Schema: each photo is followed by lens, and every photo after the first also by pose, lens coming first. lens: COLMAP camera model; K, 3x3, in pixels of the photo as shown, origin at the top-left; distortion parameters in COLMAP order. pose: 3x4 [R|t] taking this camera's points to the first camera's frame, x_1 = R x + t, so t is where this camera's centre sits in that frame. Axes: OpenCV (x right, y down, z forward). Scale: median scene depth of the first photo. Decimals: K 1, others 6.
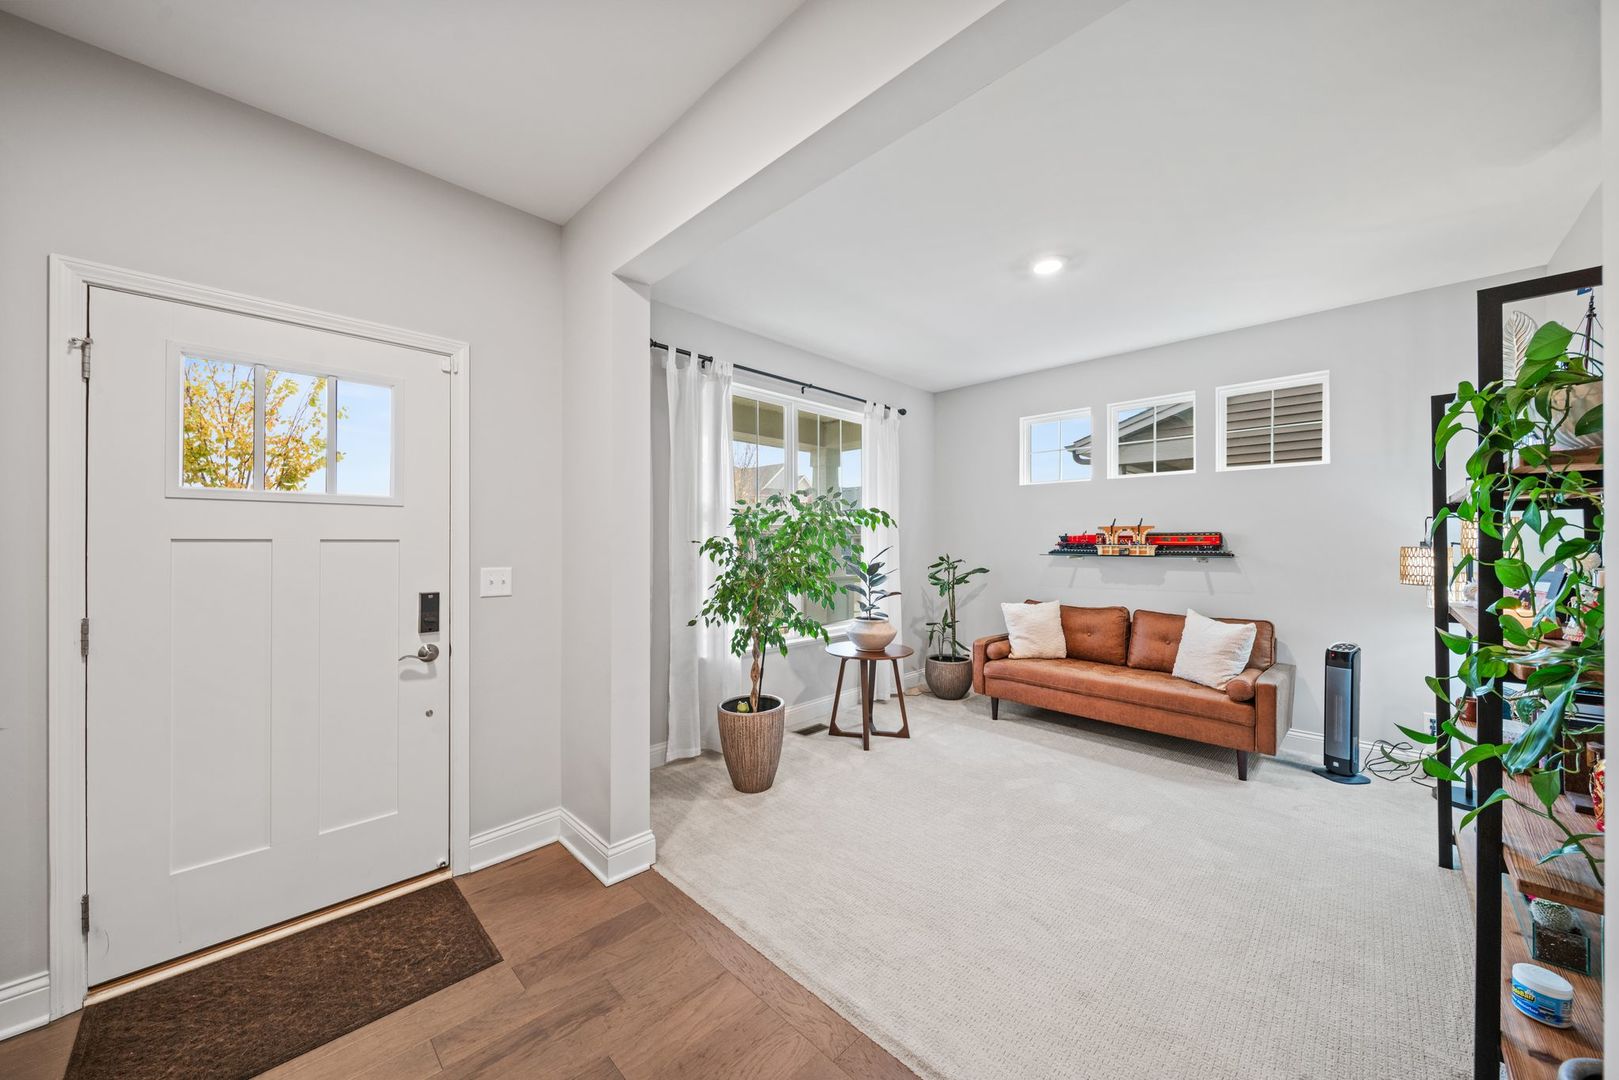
lens RADIAL K [[576.8, 0, 798.8], [0, 576.8, 540.2], [0, 0, 1]] dist [0.001034, -0.000238]
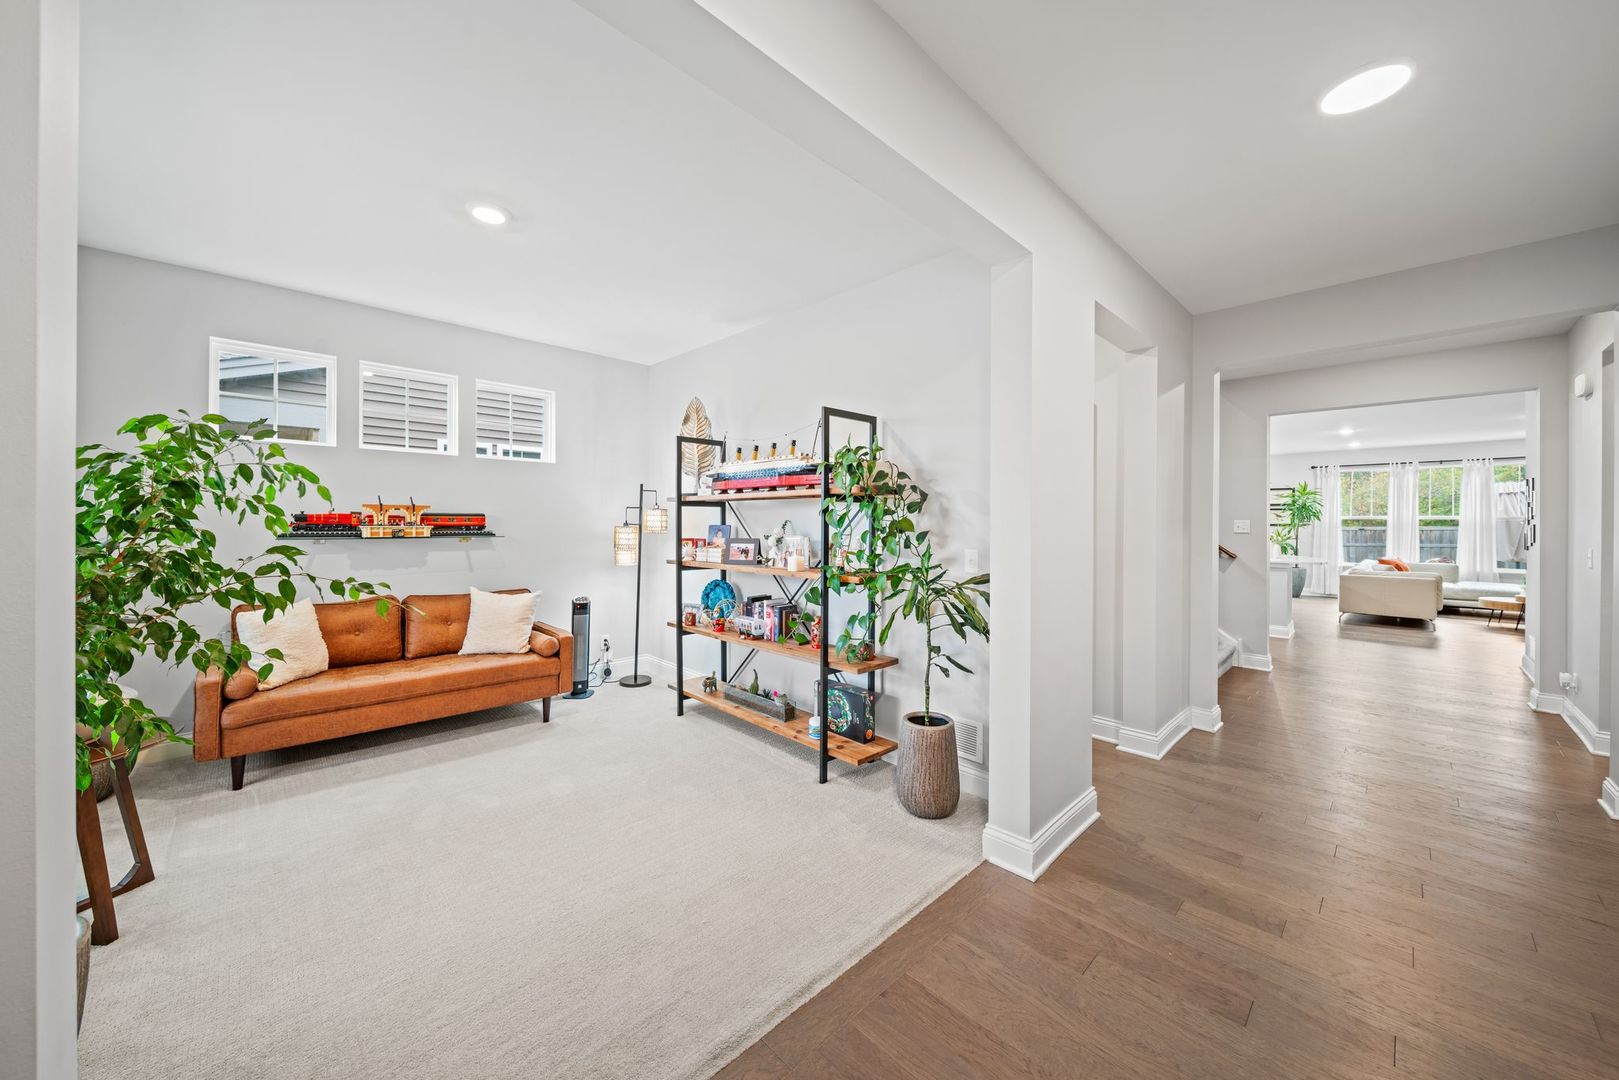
lens RADIAL K [[576.8, 0, 800.1], [0, 576.8, 526.3], [0, 0, 1]] dist [0.001034, -0.000238]
pose [[0.018375, -0.005842, 0.999814, -0.345585], [-0.006506, 0.999961, 0.005963, -0.000343], [-0.999810, -0.006614, 0.018337, 0.380300]]
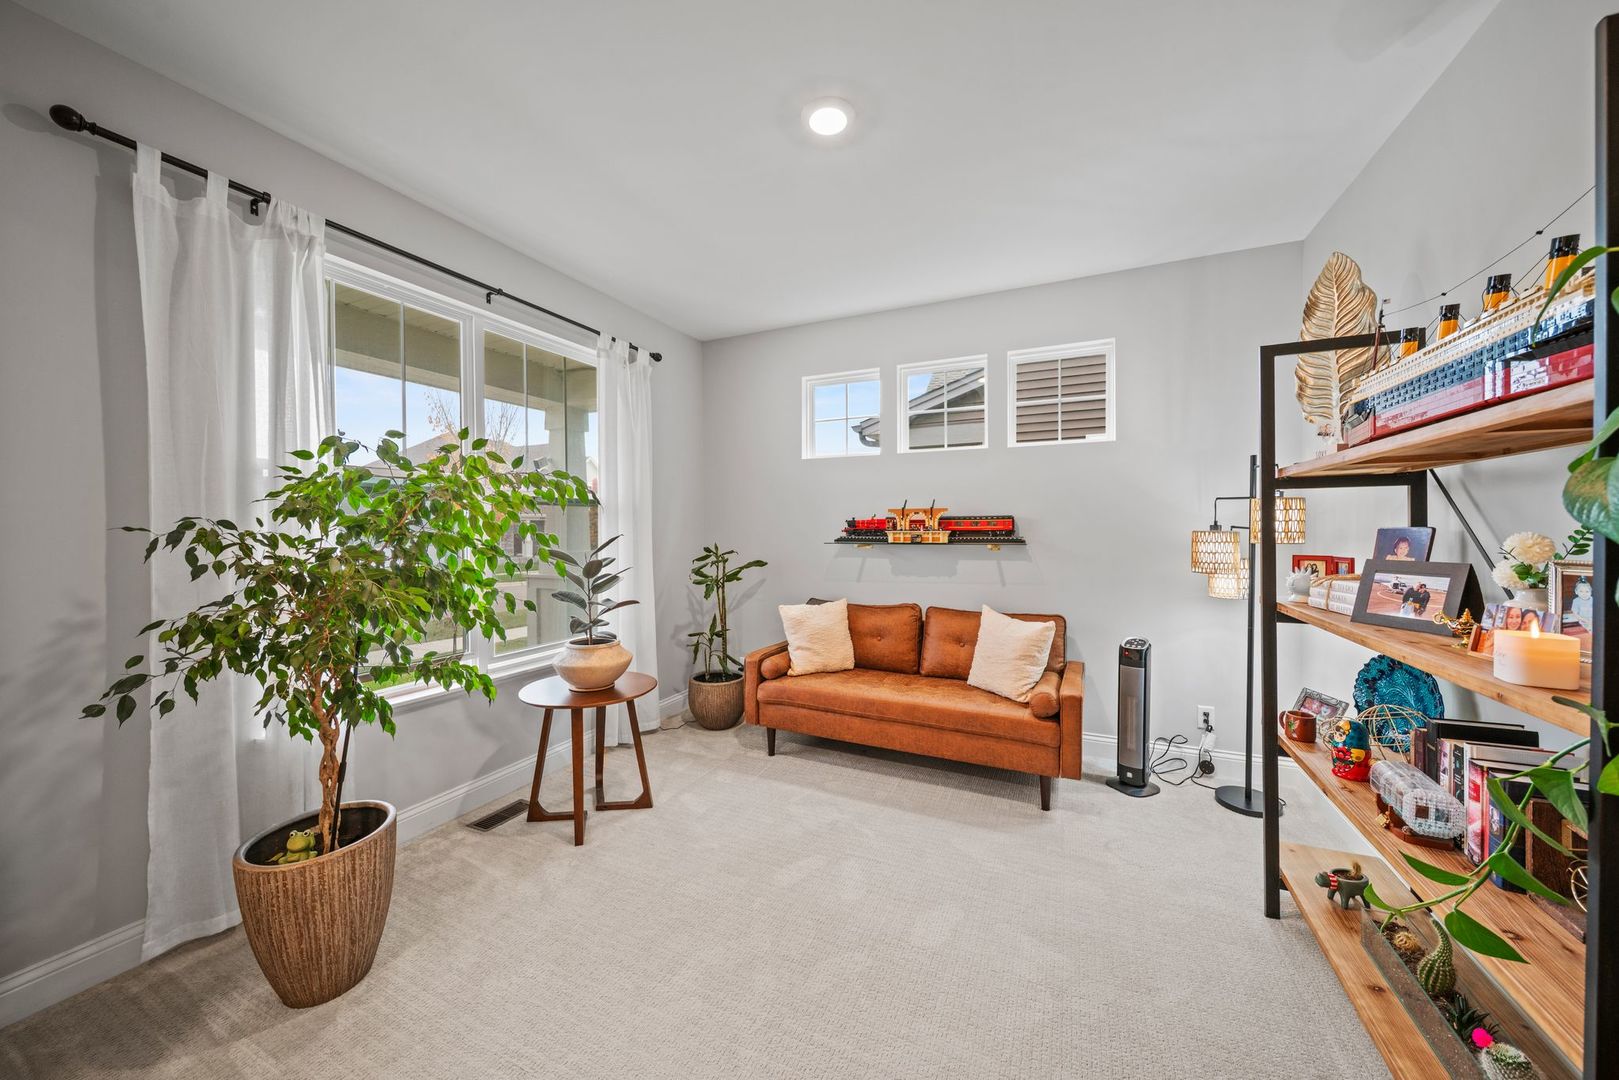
lens RADIAL K [[576.8, 0, 806.4], [0, 576.8, 535.1], [0, 0, 1]] dist [0.001034, -0.000238]
pose [[0.938168, -0.008594, 0.346075, 0.129319], [0.004279, 0.999903, 0.013229, 0.002835], [-0.346155, -0.010930, 0.938114, 0.281420]]
